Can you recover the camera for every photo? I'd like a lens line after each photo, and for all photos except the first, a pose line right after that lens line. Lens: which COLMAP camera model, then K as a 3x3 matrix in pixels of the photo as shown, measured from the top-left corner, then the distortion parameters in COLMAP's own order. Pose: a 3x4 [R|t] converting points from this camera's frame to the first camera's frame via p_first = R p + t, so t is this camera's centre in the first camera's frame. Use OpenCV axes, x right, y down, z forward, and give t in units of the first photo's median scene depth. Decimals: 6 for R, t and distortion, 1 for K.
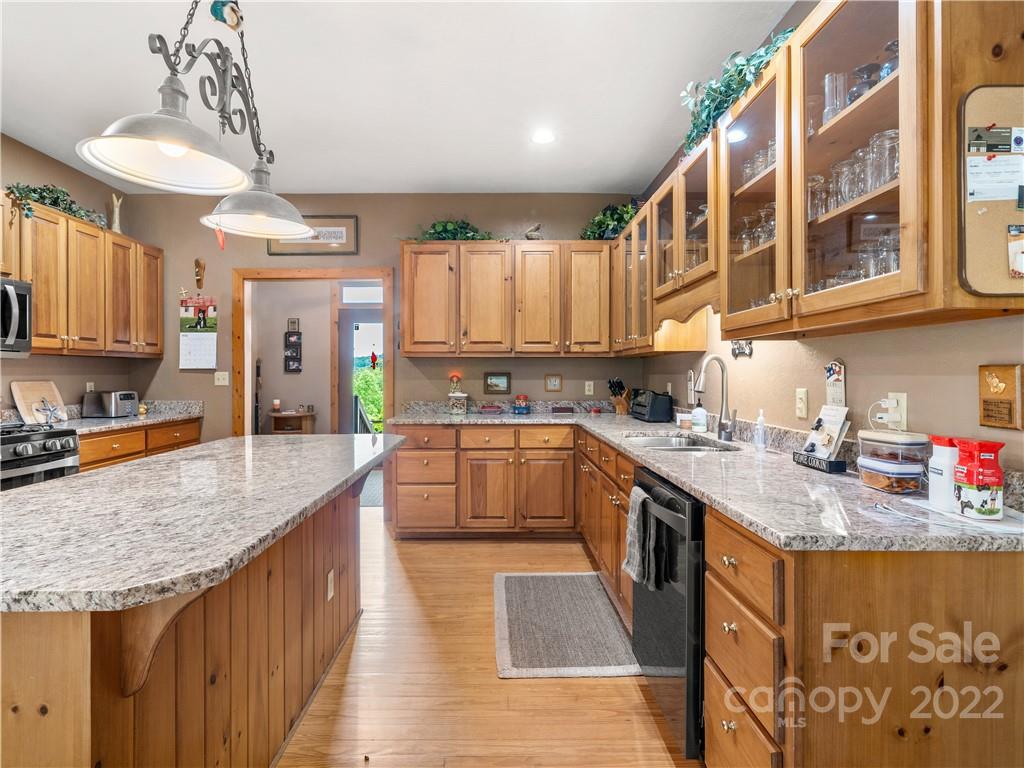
lens RADIAL K [[522.0, 0, 511.2], [0, 522.0, 379.5], [0, 0, 1]] dist [0.002816, -0.001019]
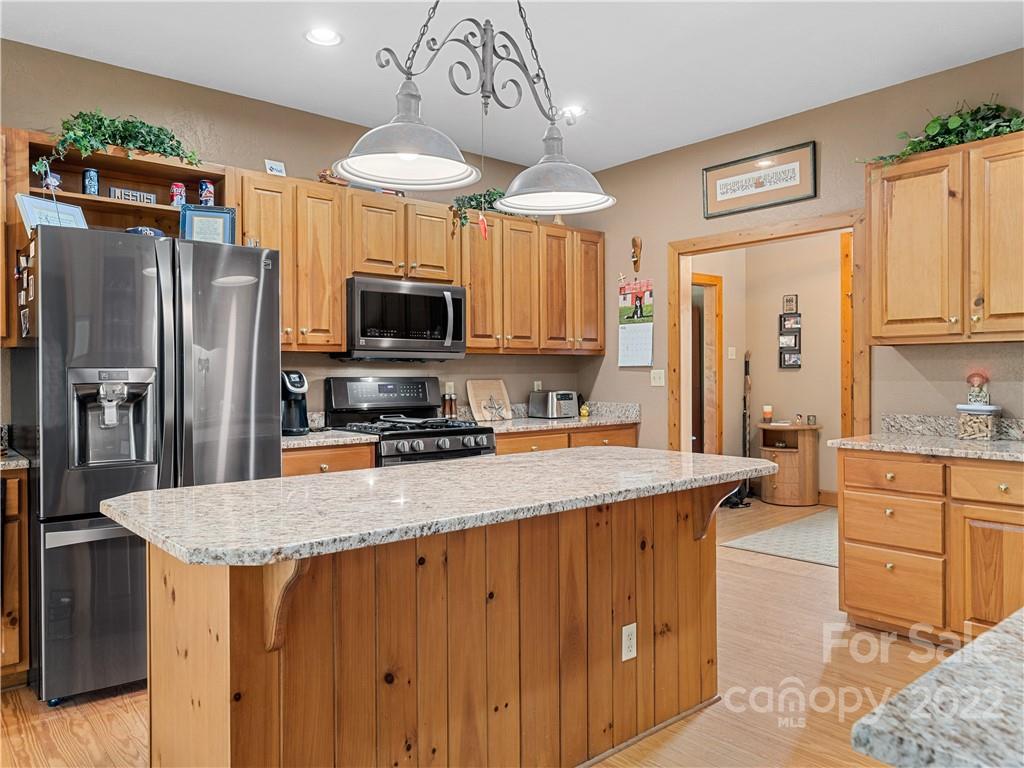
lens RADIAL K [[730.4, 0, 512.1], [0, 730.4, 381.2], [0, 0, 1]] dist [0.004284, 0.002419]
pose [[0.651204, 0.006819, -0.758872, 0.191745], [-0.003497, 0.999976, 0.005985, -0.002468], [0.758895, -0.001244, 0.651212, 0.077793]]
